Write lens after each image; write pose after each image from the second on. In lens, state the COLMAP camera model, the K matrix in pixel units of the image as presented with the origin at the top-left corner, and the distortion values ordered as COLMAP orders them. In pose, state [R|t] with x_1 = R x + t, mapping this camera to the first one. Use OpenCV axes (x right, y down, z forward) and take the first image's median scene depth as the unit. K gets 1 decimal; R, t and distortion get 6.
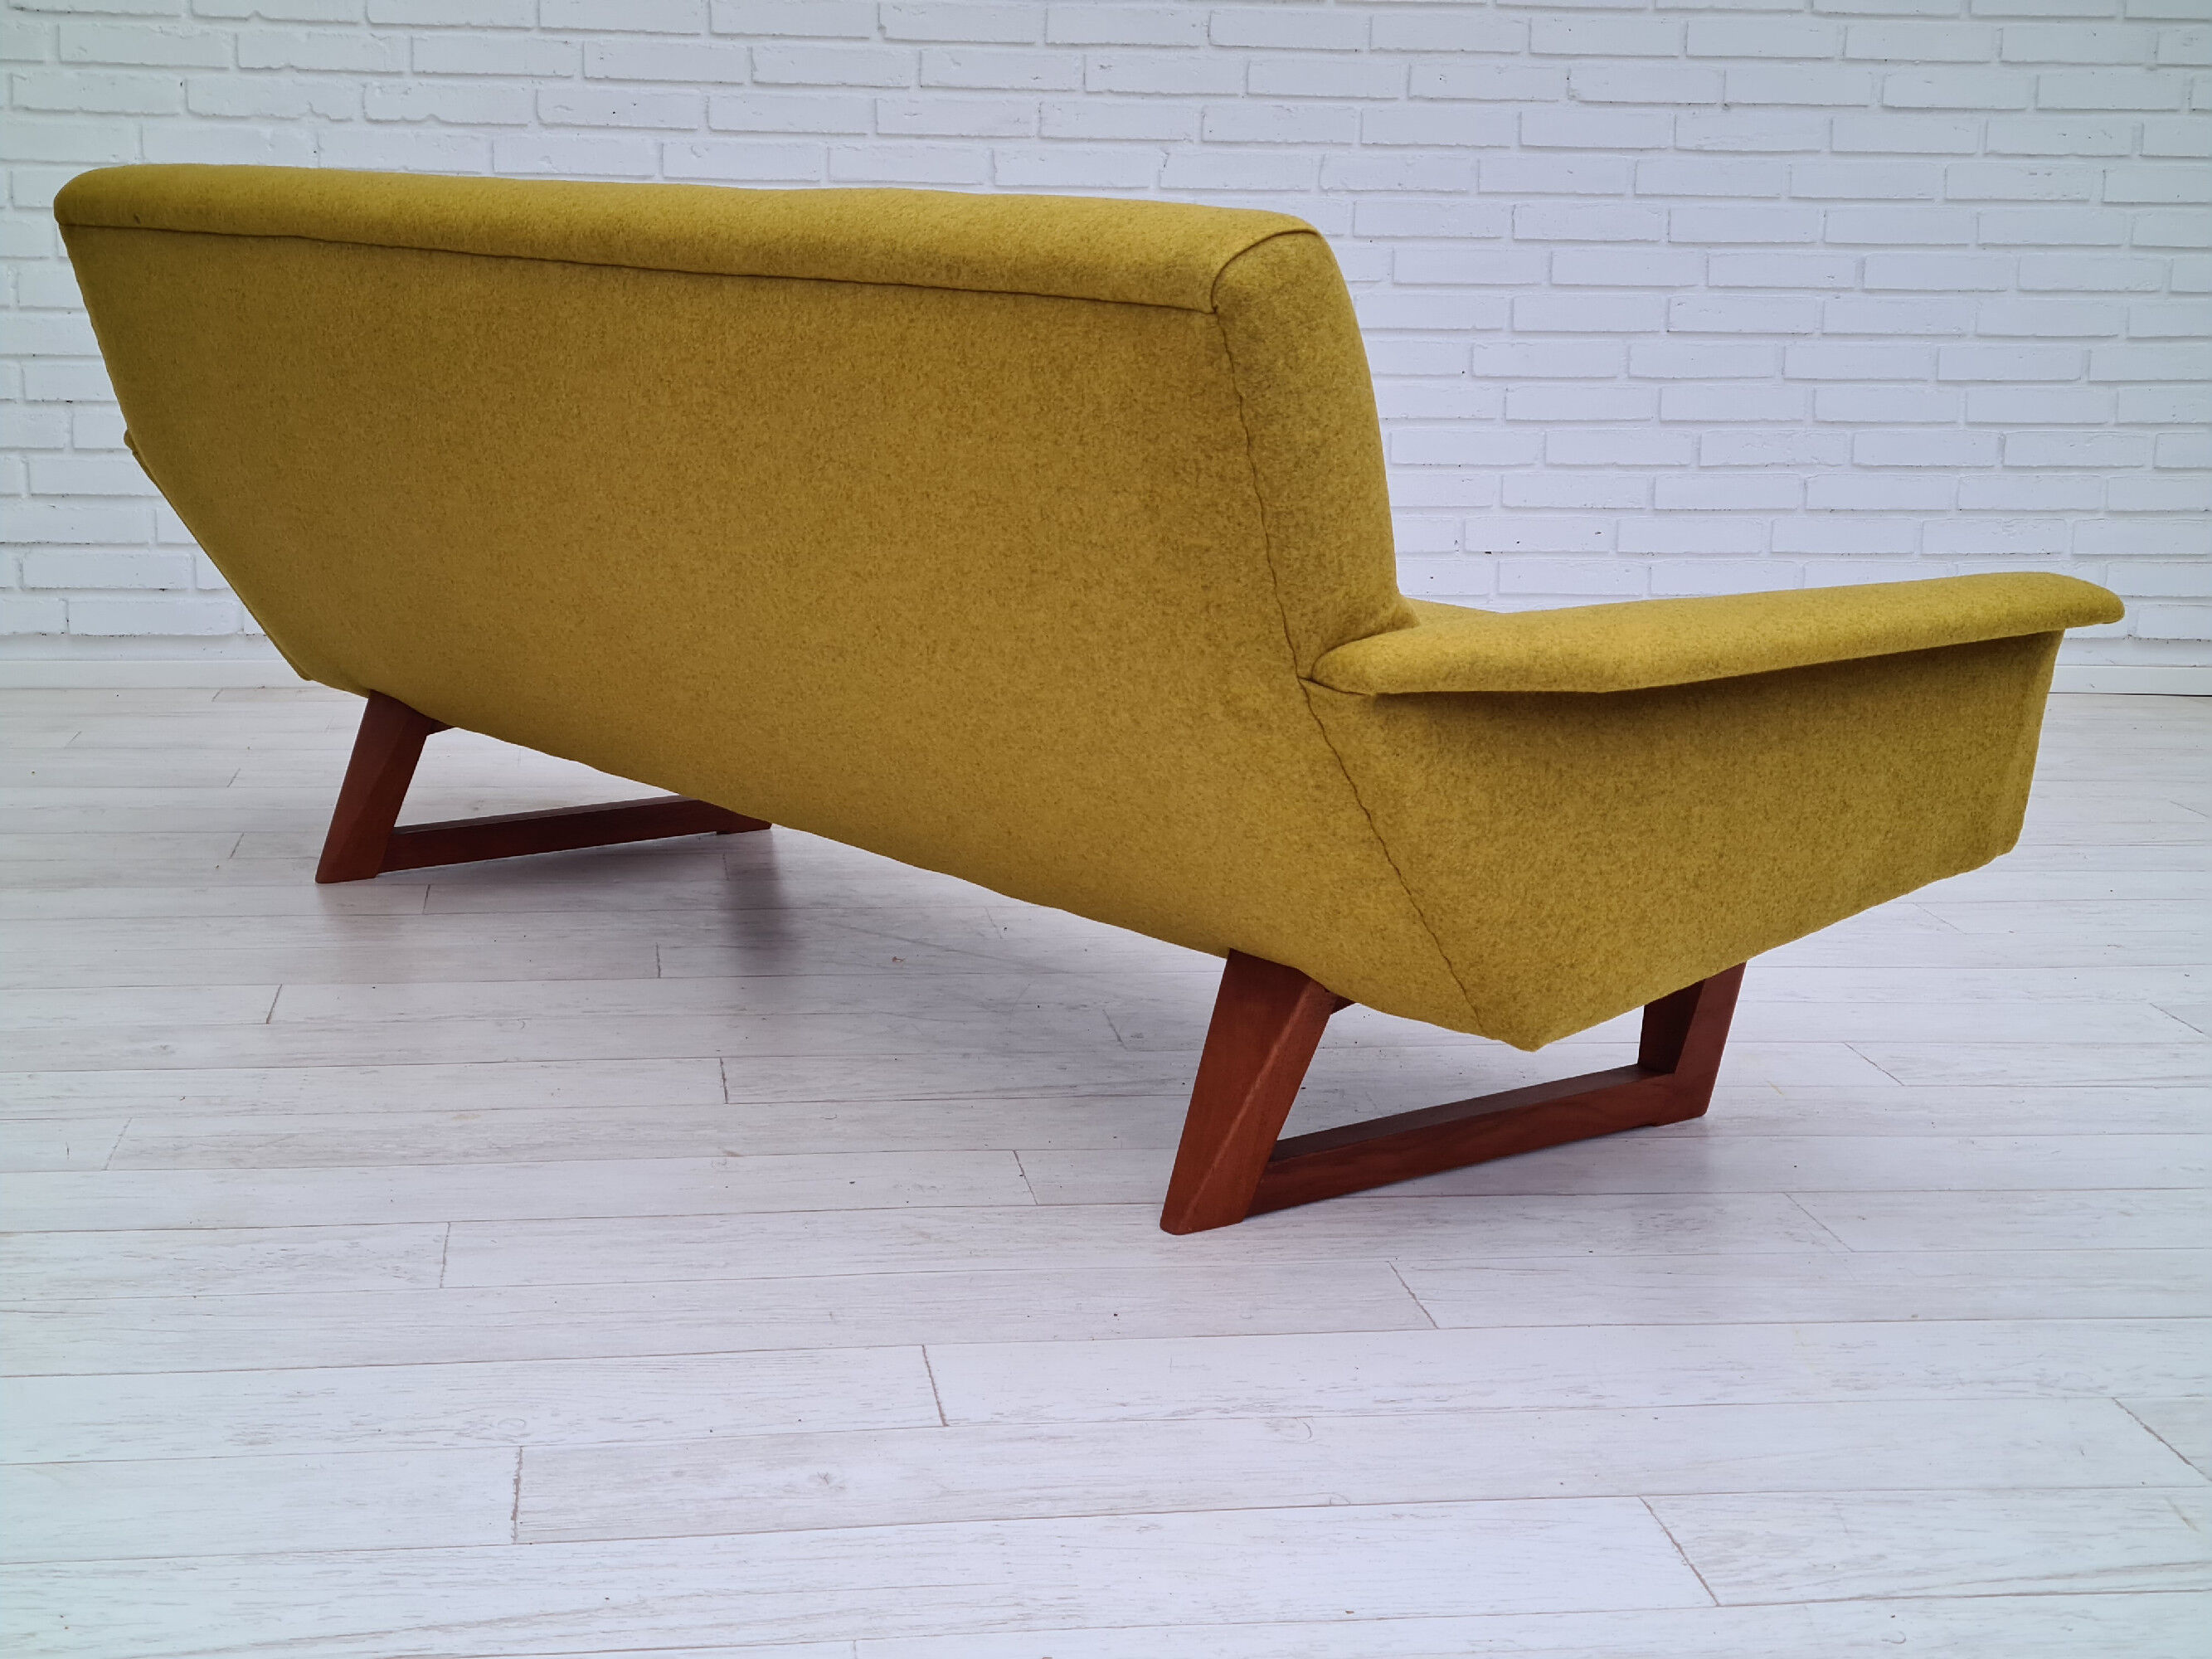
lens RADIAL K [[3493.6, 0, 1081.1], [0, 3493.6, 876.9], [0, 0, 1]] dist [0.089717, -0.214043]
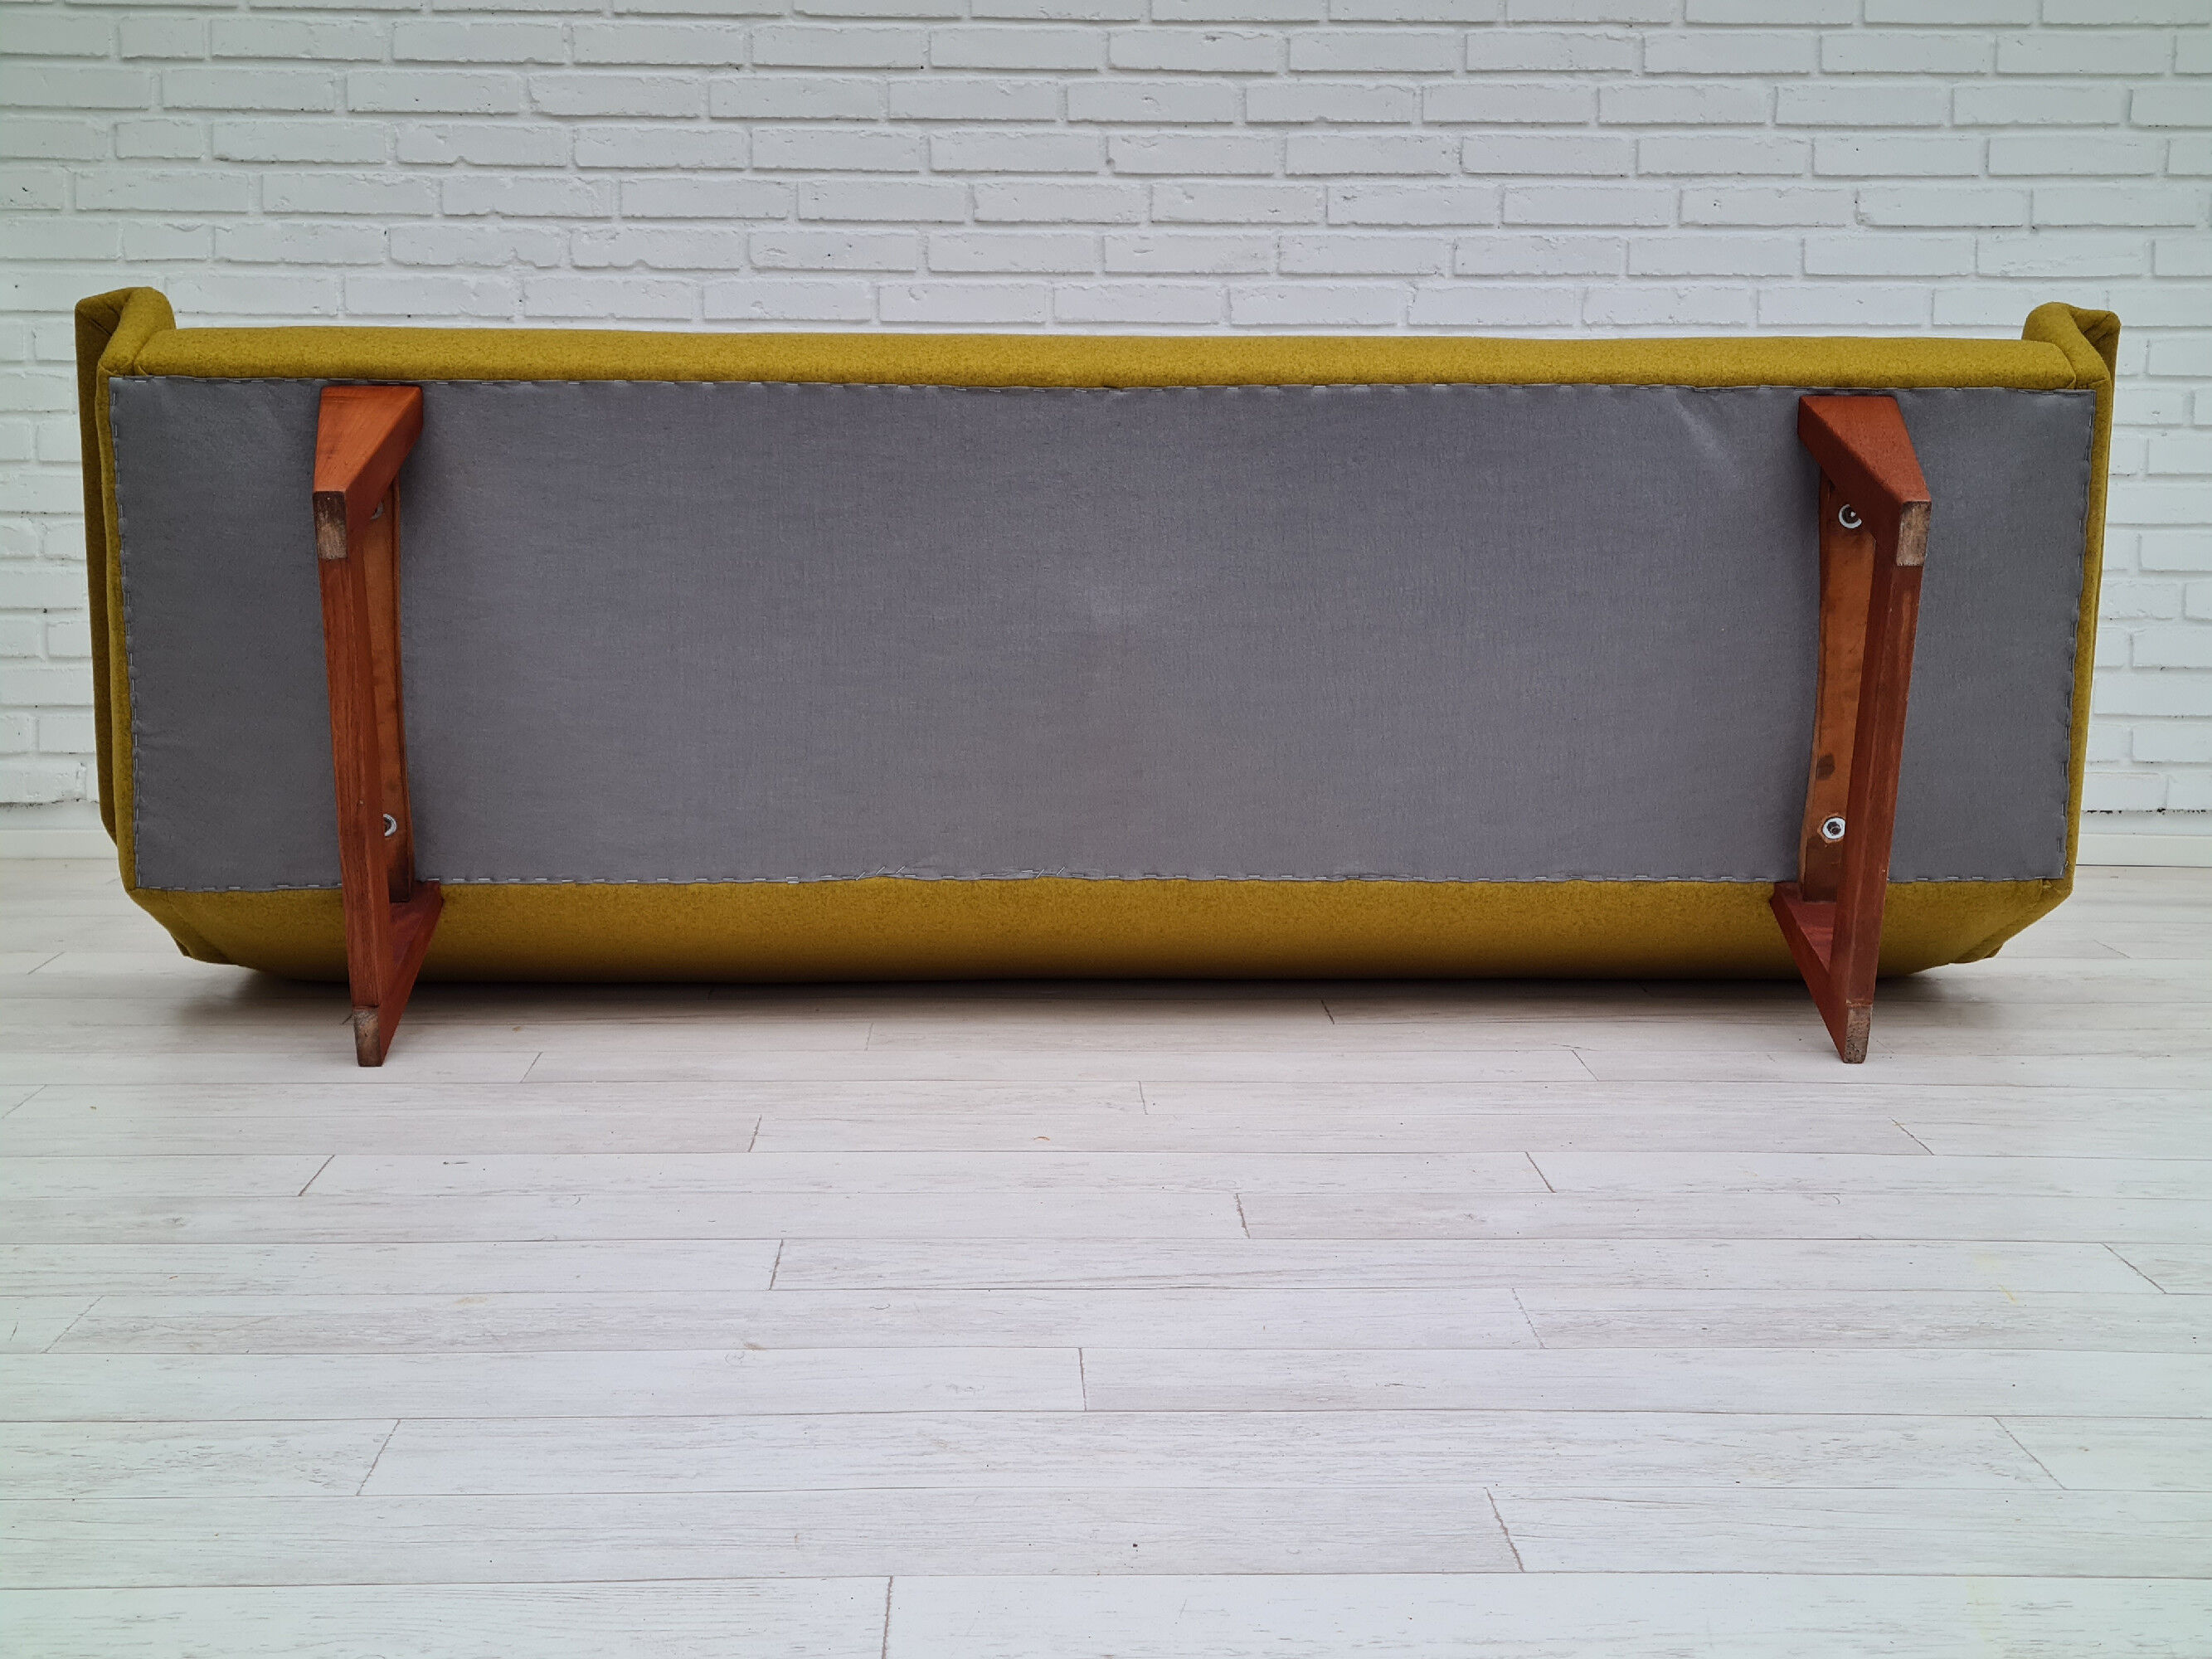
lens RADIAL K [[3471.5, 0, 1093.9], [0, 3471.5, 862.3], [0, 0, 1]] dist [0.112815, -0.354385]
pose [[0.993391, 0.001552, -0.114768, 0.083370], [-0.009290, 0.997715, -0.066923, 0.016469], [0.114402, 0.067547, 0.991135, 0.146013]]
